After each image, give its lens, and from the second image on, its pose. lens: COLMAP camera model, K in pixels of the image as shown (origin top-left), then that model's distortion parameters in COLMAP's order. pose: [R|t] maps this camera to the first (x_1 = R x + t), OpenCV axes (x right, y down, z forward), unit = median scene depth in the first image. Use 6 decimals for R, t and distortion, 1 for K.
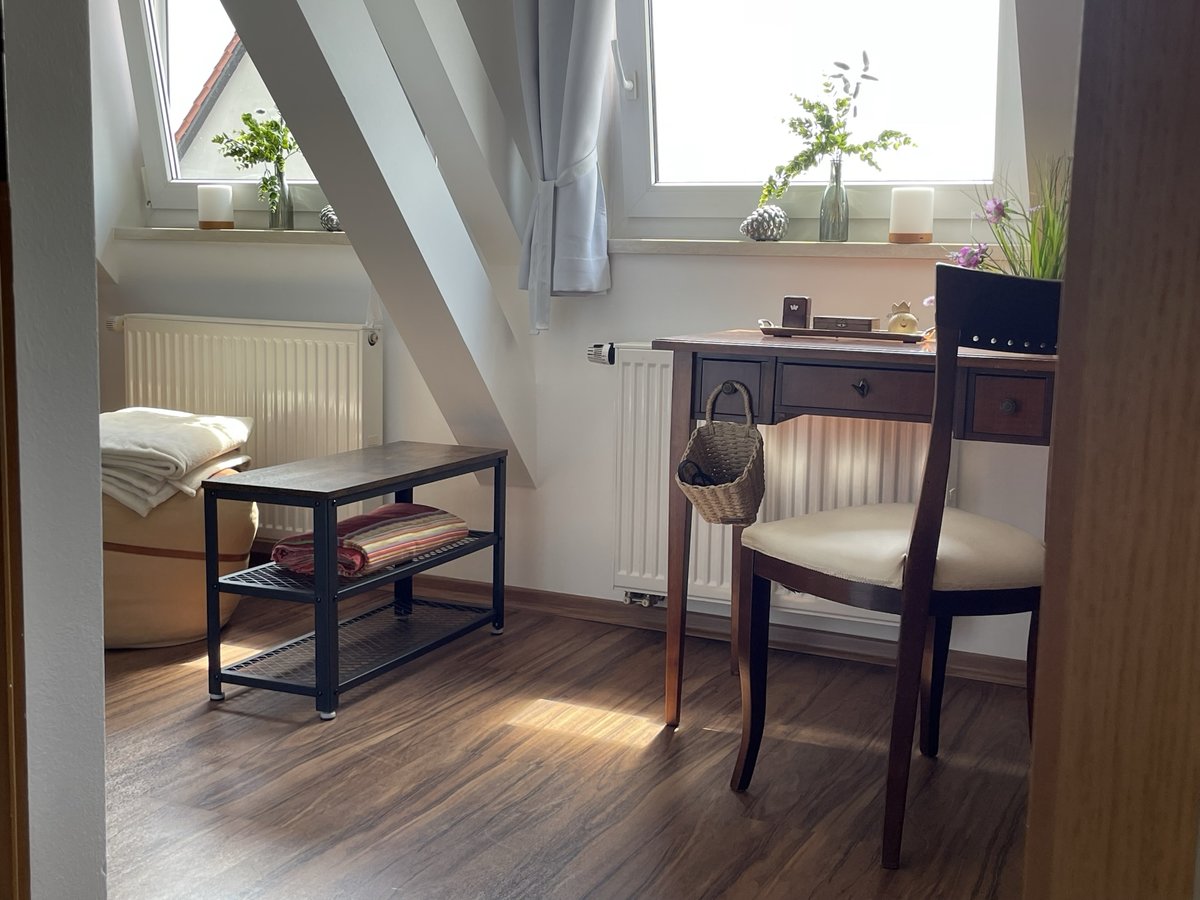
lens RADIAL K [[1400.5, 0, 600.0], [0, 1400.5, 450.0], [0, 0, 1]] dist [-0.010731, -0.006460]
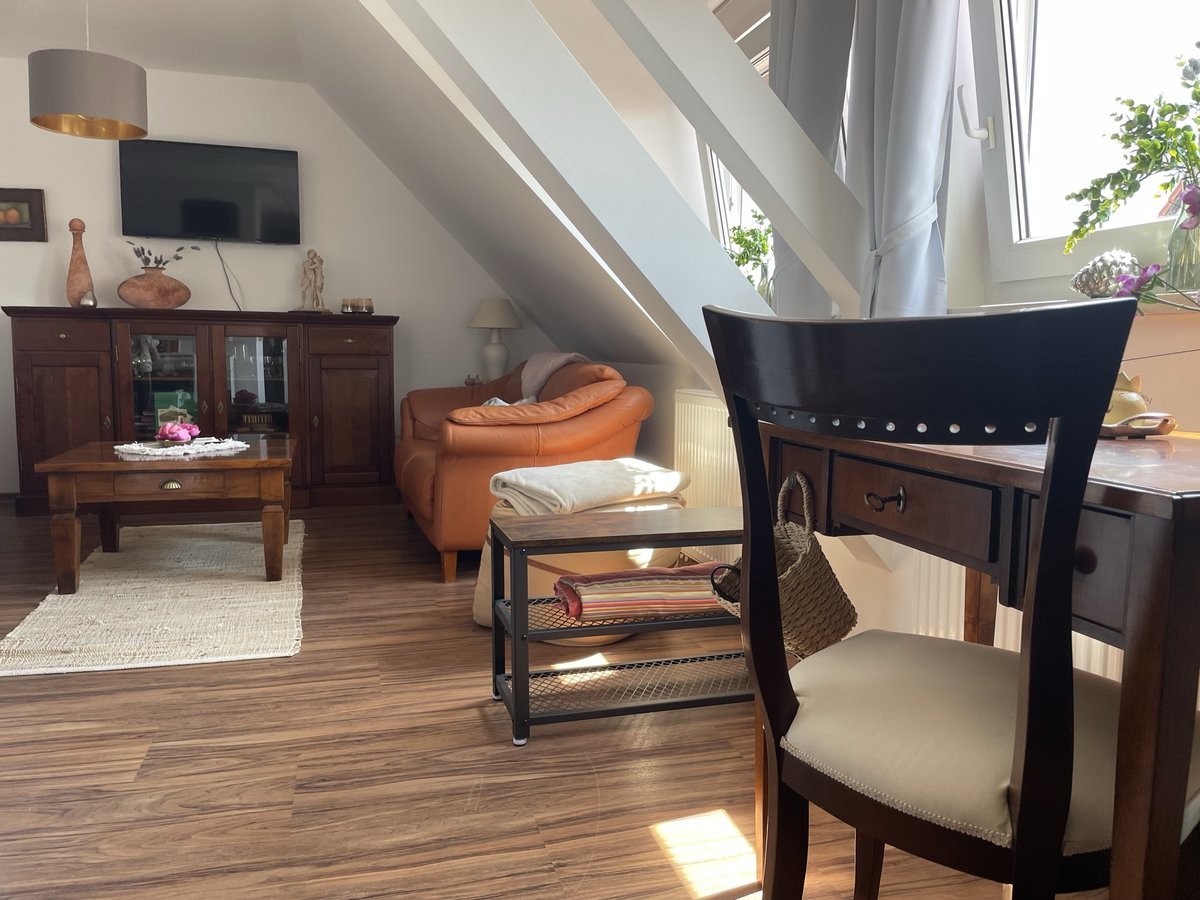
lens RADIAL K [[896.7, 0, 600.0], [0, 896.7, 450.0], [0, 0, 1]] dist [0.003719, -0.006325]
pose [[0.651058, 0.065861, -0.756165, 0.371161], [-0.098830, 0.995103, 0.001580, -0.048054], [0.752566, 0.073703, 0.654379, 0.566443]]
